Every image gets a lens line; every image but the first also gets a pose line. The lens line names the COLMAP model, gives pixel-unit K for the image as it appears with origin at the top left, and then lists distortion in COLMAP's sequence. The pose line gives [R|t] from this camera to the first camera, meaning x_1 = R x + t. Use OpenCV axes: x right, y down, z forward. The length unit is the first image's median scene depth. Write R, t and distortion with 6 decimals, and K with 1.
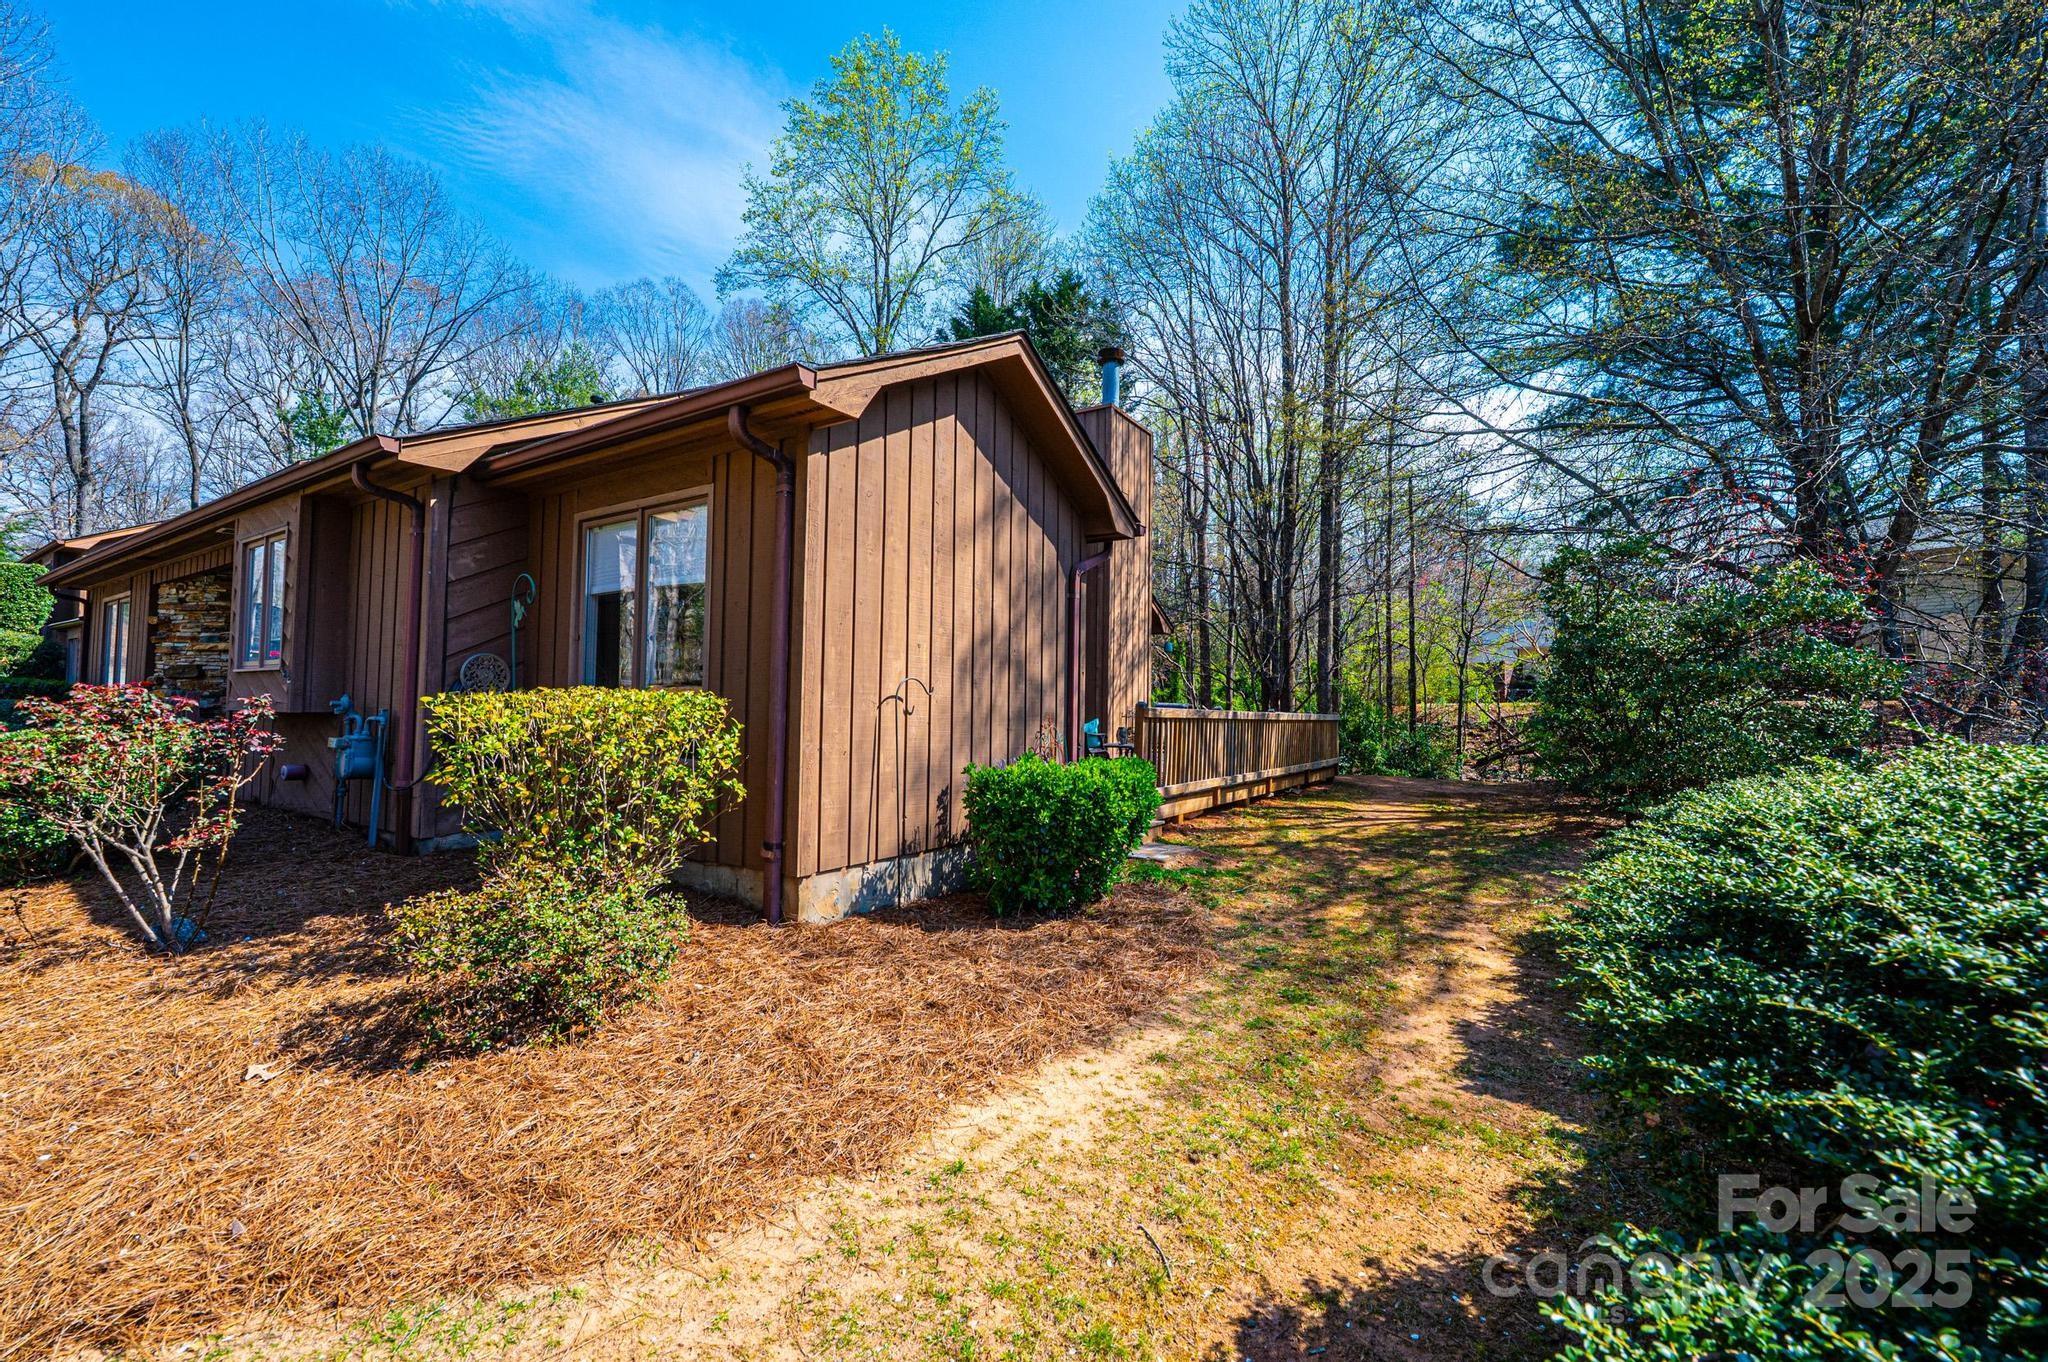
lens RADIAL K [[804.3, 0, 1062.2], [0, 804.3, 682.5], [0, 0, 1]] dist [0.010046, -0.000003]
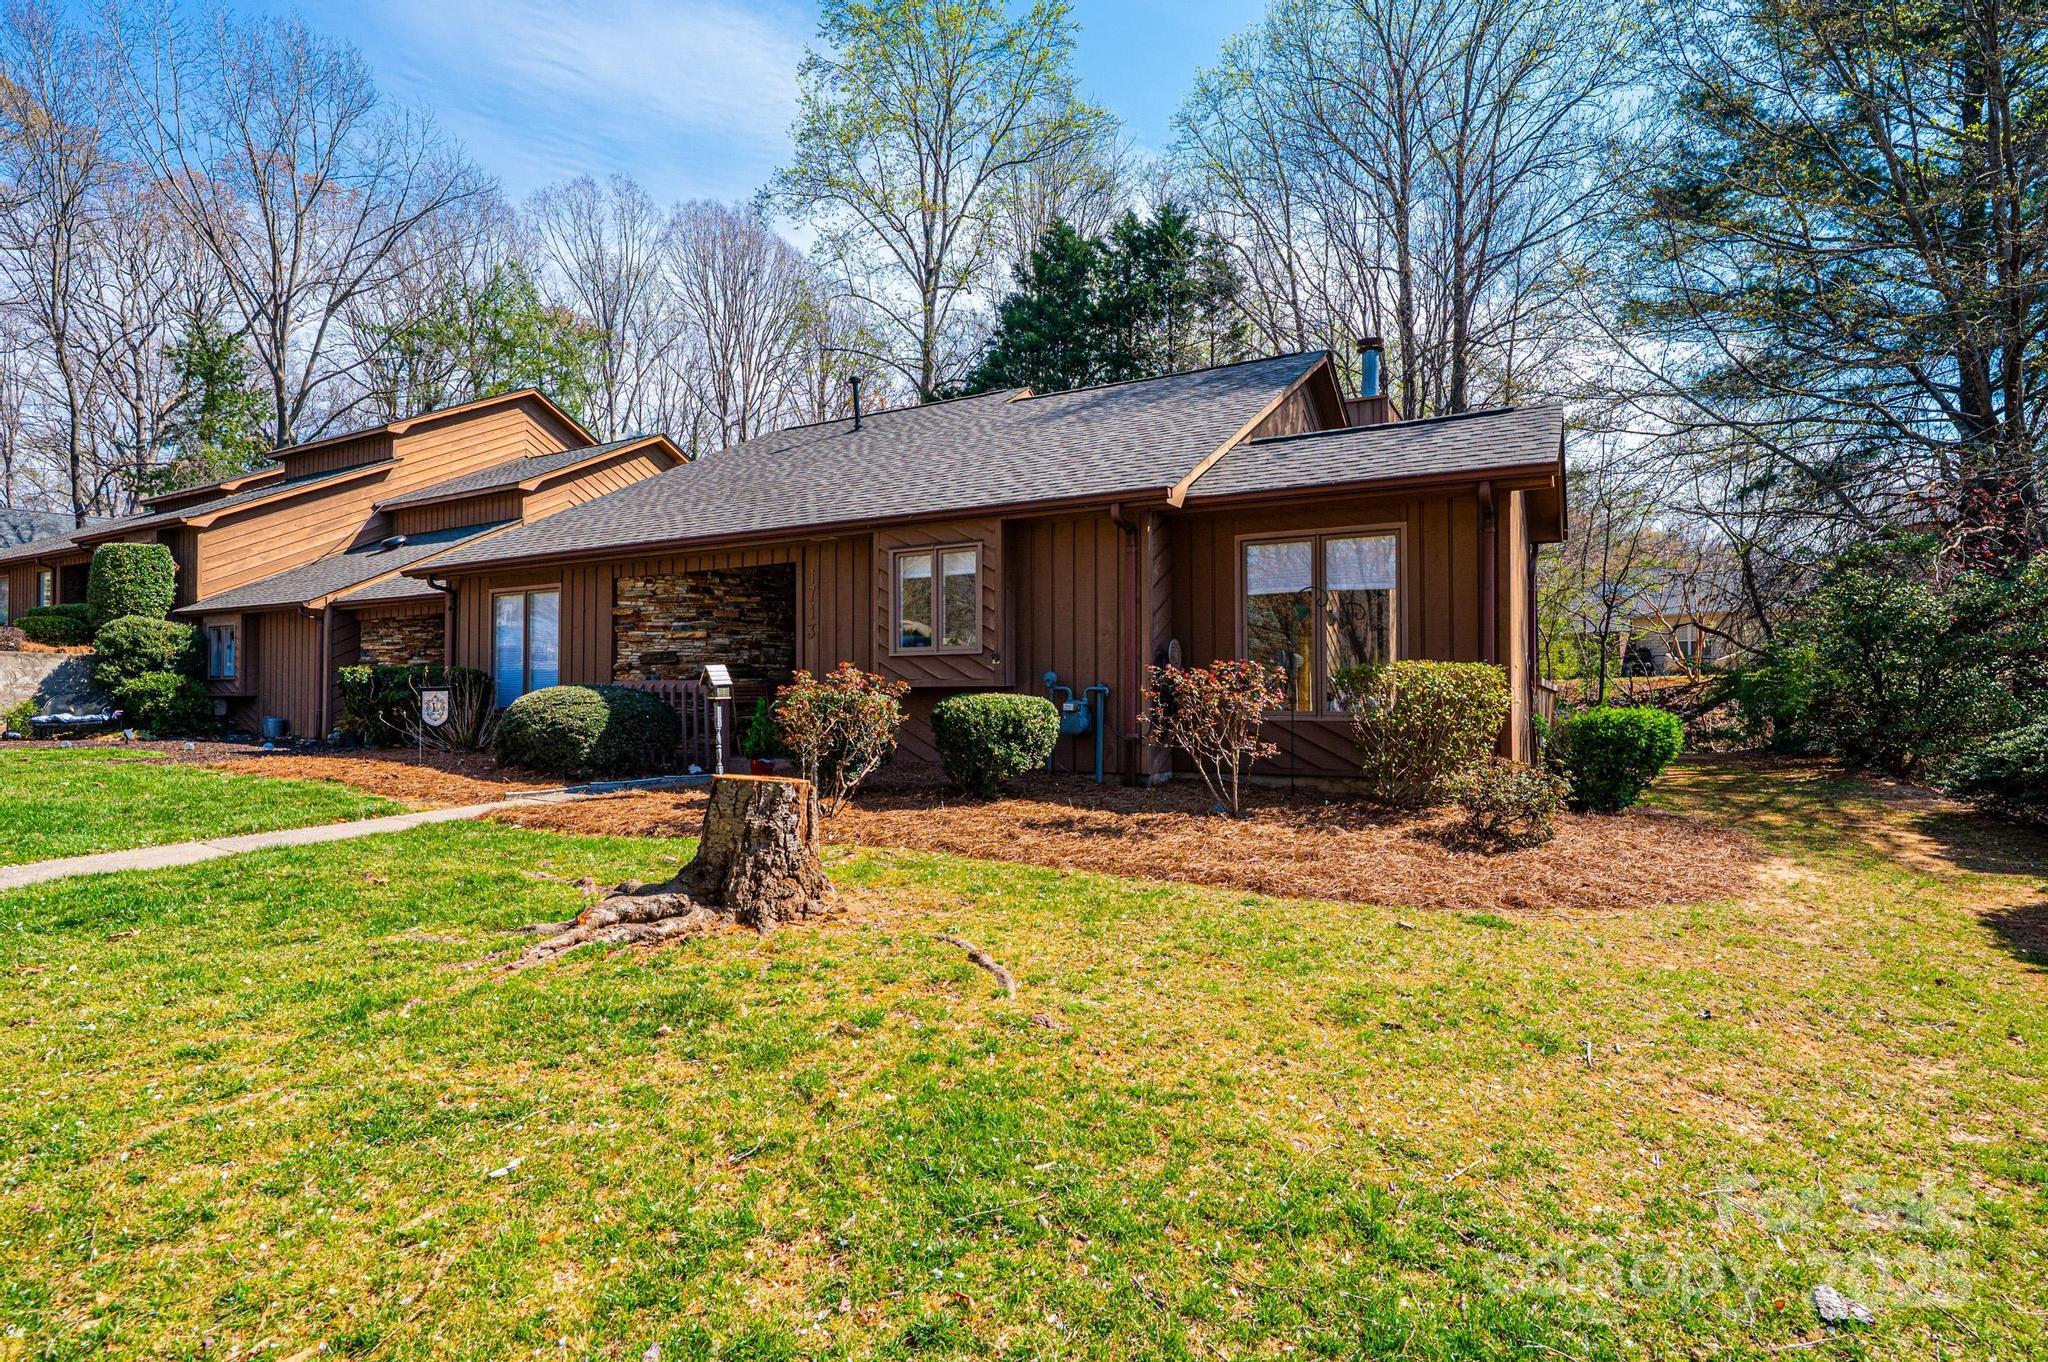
lens RADIAL K [[1047.0, 0, 1024.0], [0, 1047.0, 681.0], [0, 0, 1]] dist [0.000295, 0.000502]
pose [[0.997948, -0.013928, 0.062503, -0.287304], [0.012899, 0.999775, 0.016838, 0.000446], [-0.062723, -0.015997, 0.997903, -0.198568]]
